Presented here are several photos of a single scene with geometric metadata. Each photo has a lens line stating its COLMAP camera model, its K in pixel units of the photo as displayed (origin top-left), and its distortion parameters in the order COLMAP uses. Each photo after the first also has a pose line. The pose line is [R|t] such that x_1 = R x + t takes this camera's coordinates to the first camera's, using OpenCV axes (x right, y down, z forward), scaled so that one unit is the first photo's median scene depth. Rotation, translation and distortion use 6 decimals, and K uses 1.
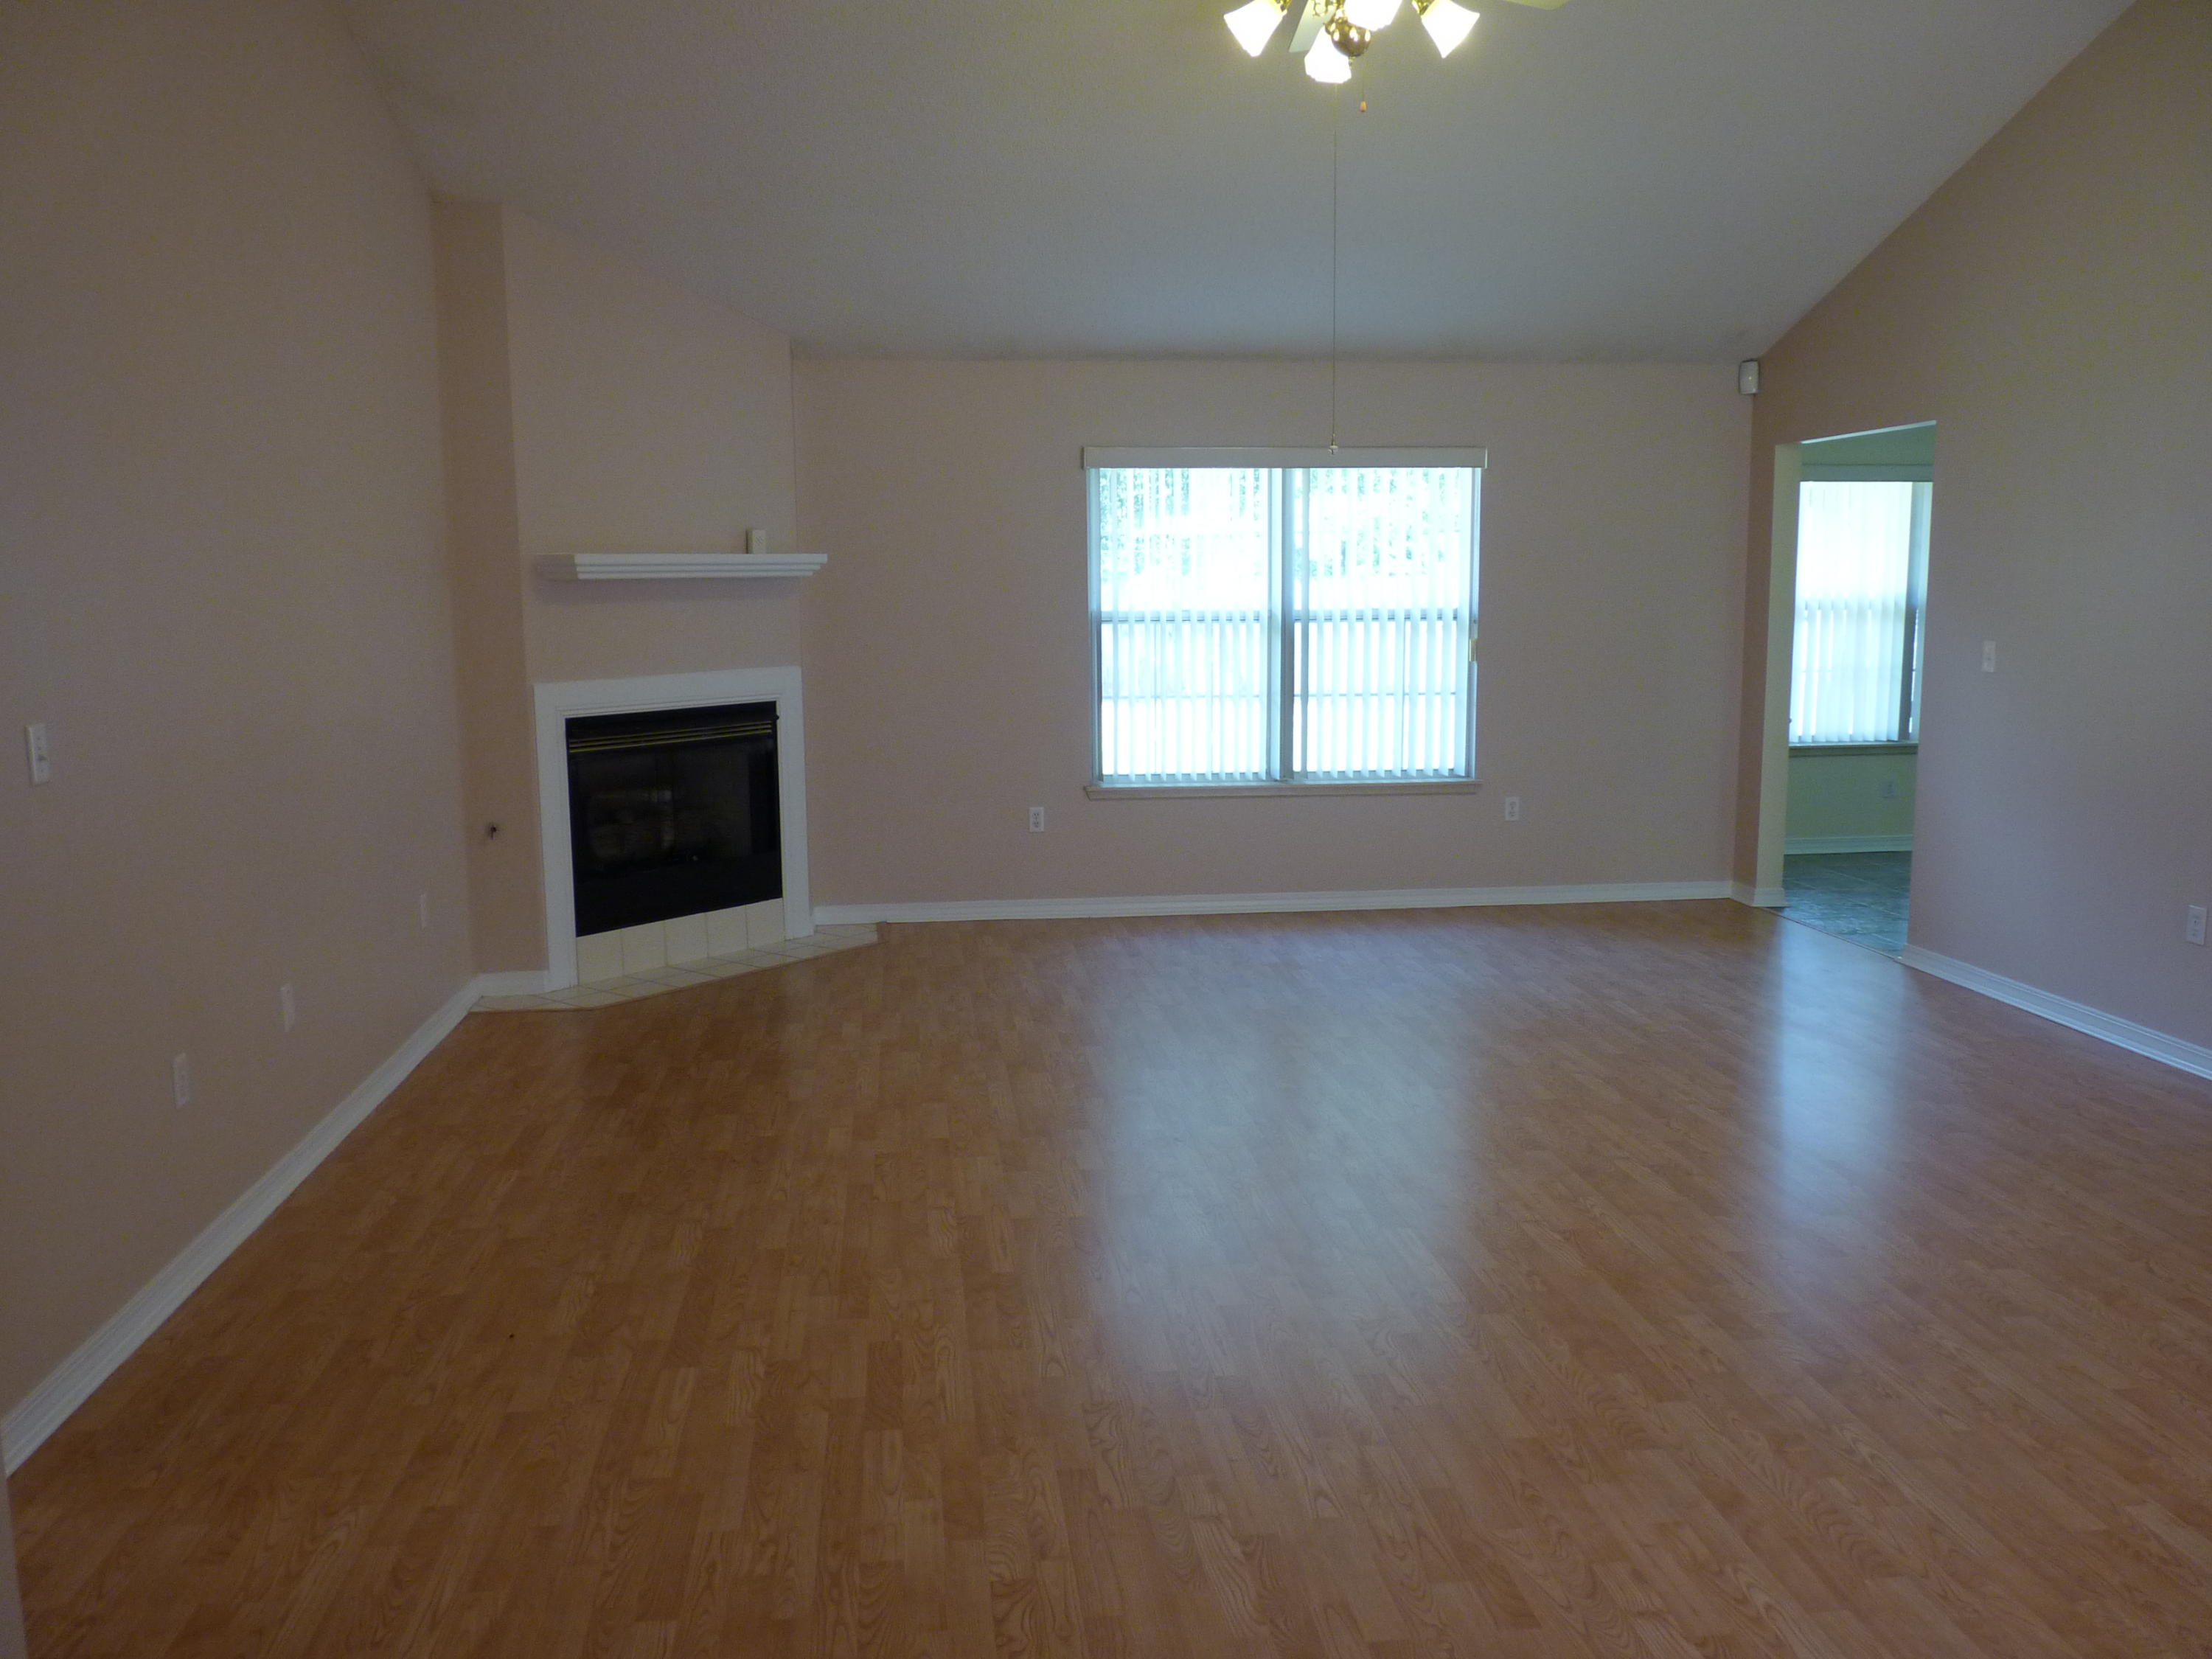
lens RADIAL K [[1776.3, 0, 1088.1], [0, 1776.3, 834.1], [0, 0, 1]] dist [-0.032142, 0.017037]
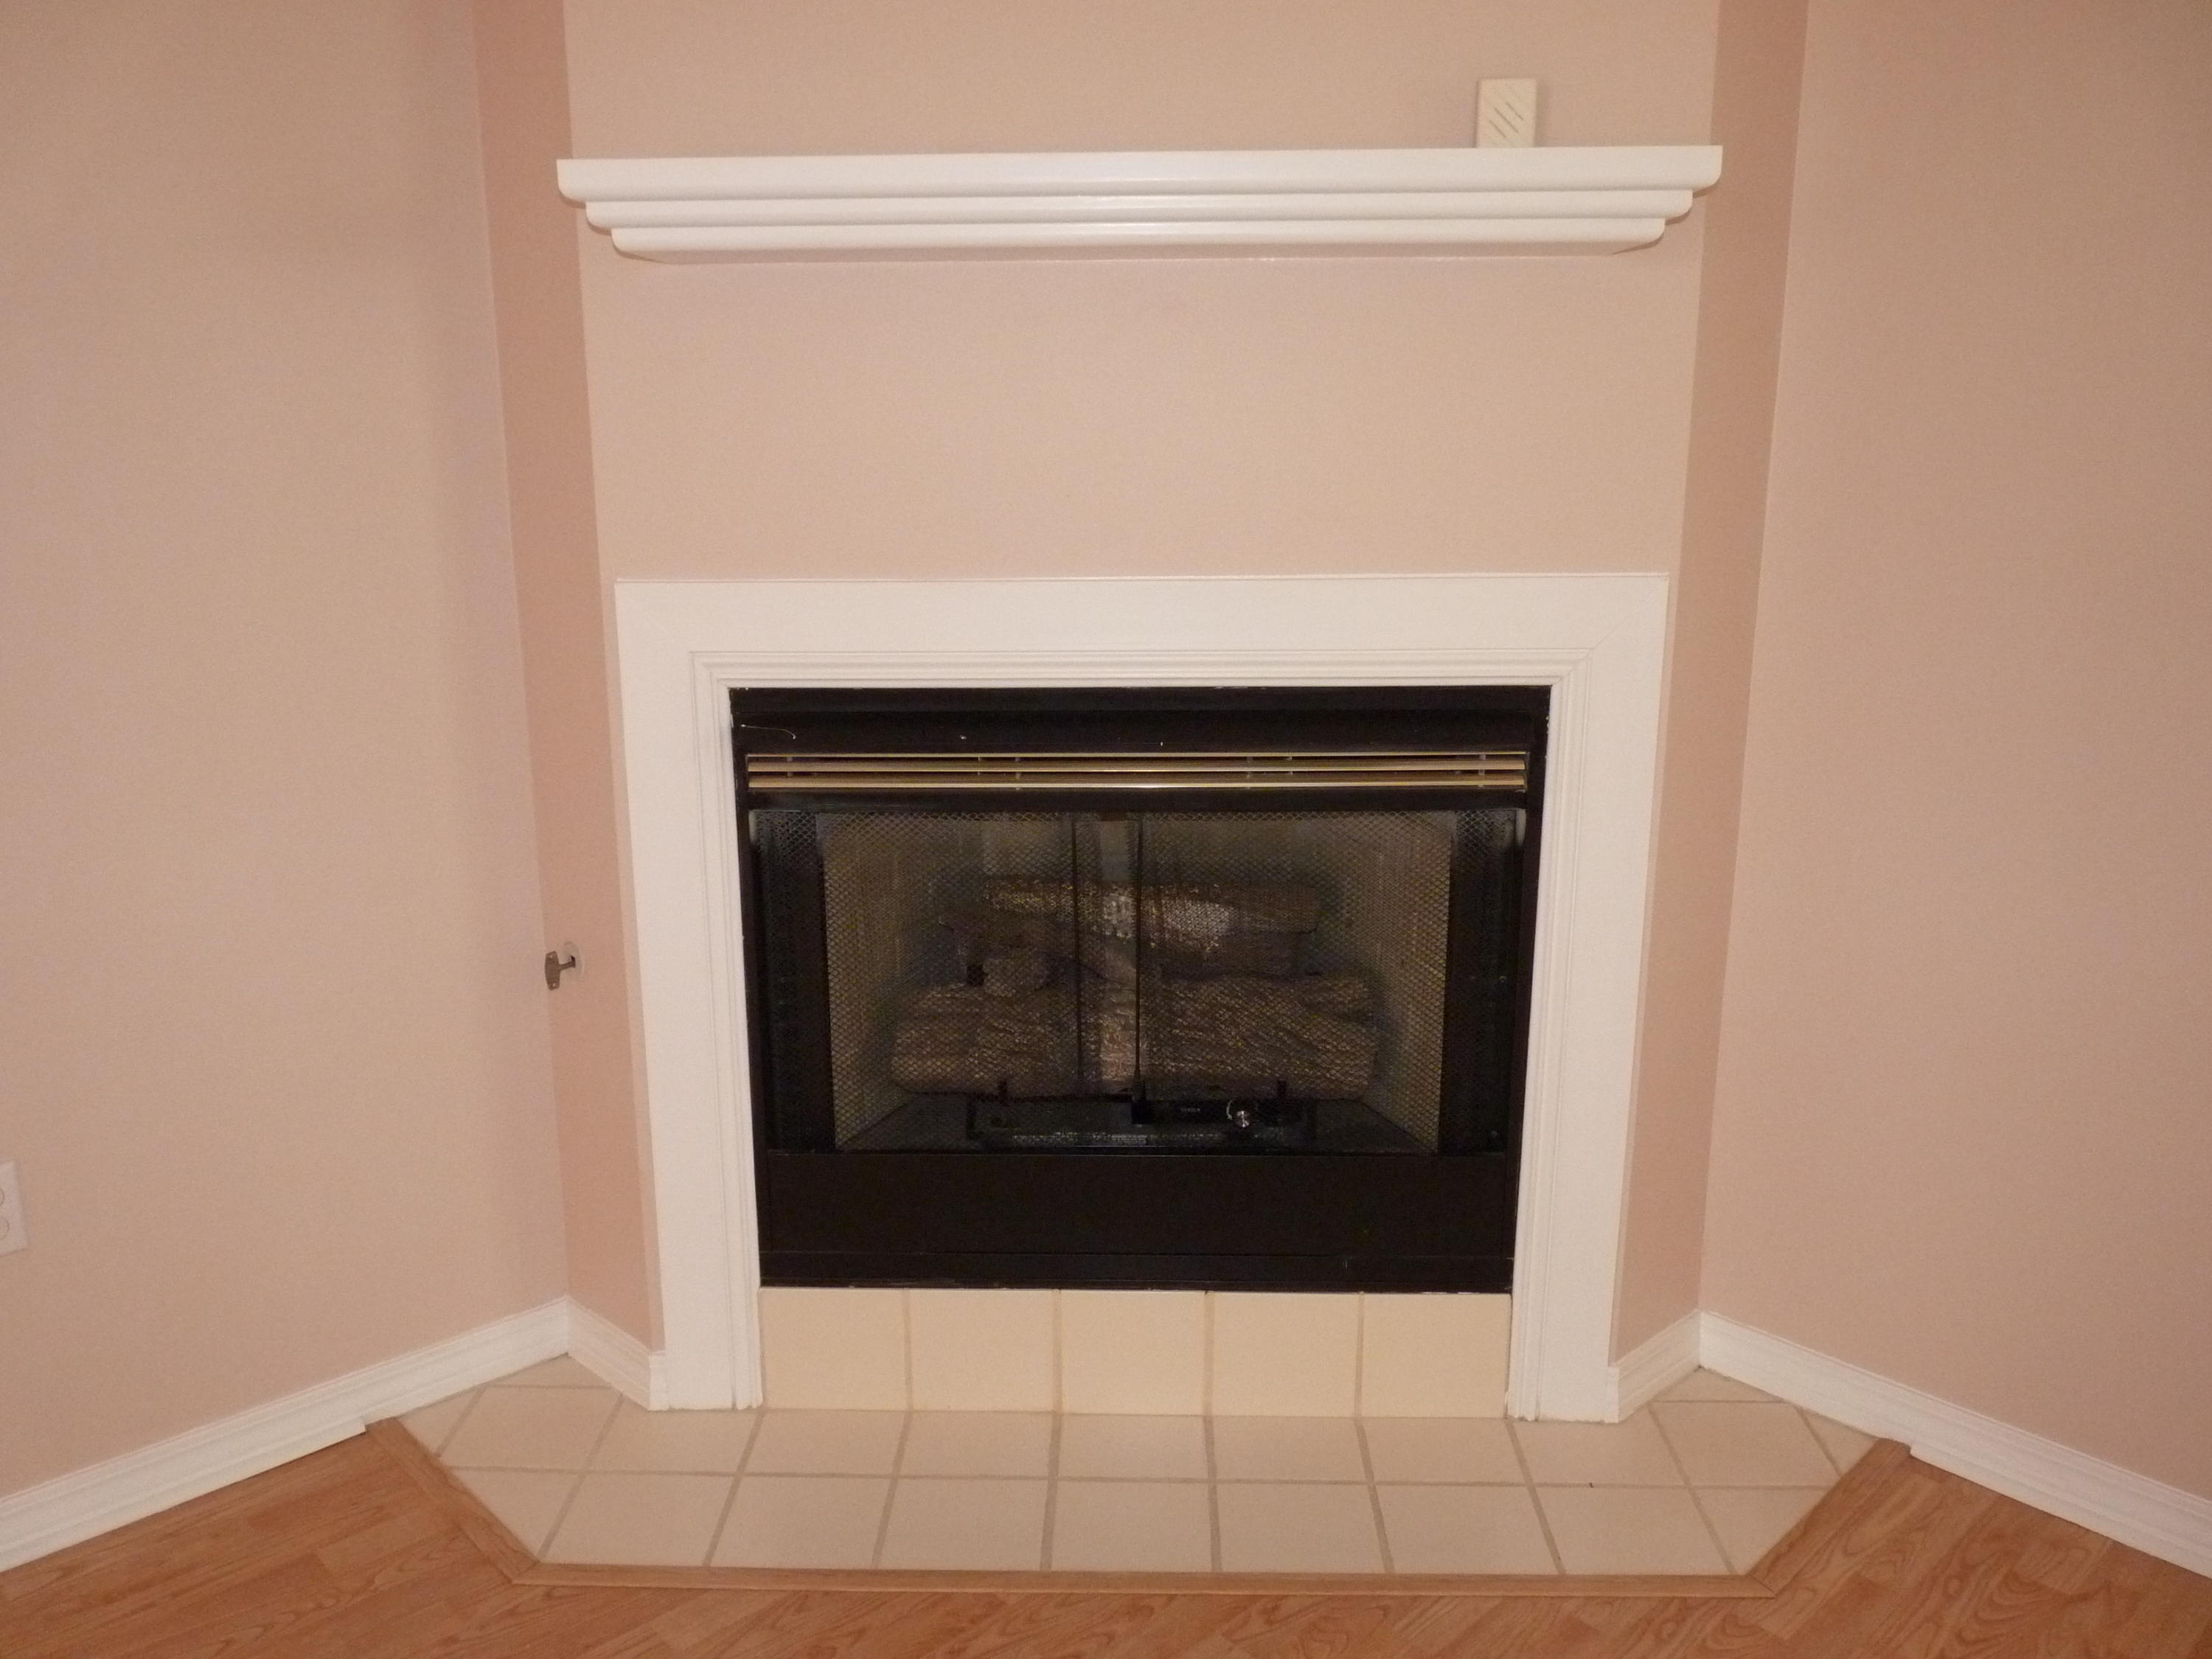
lens RADIAL K [[1663.5, 0, 1068.6], [0, 1663.5, 820.8], [0, 0, 1]] dist [-0.039847, 0.003851]
pose [[0.598201, 0.183921, -0.779954, -0.002603], [-0.114118, 0.982937, 0.144260, -0.085895], [0.793179, 0.002710, 0.608983, 0.785110]]
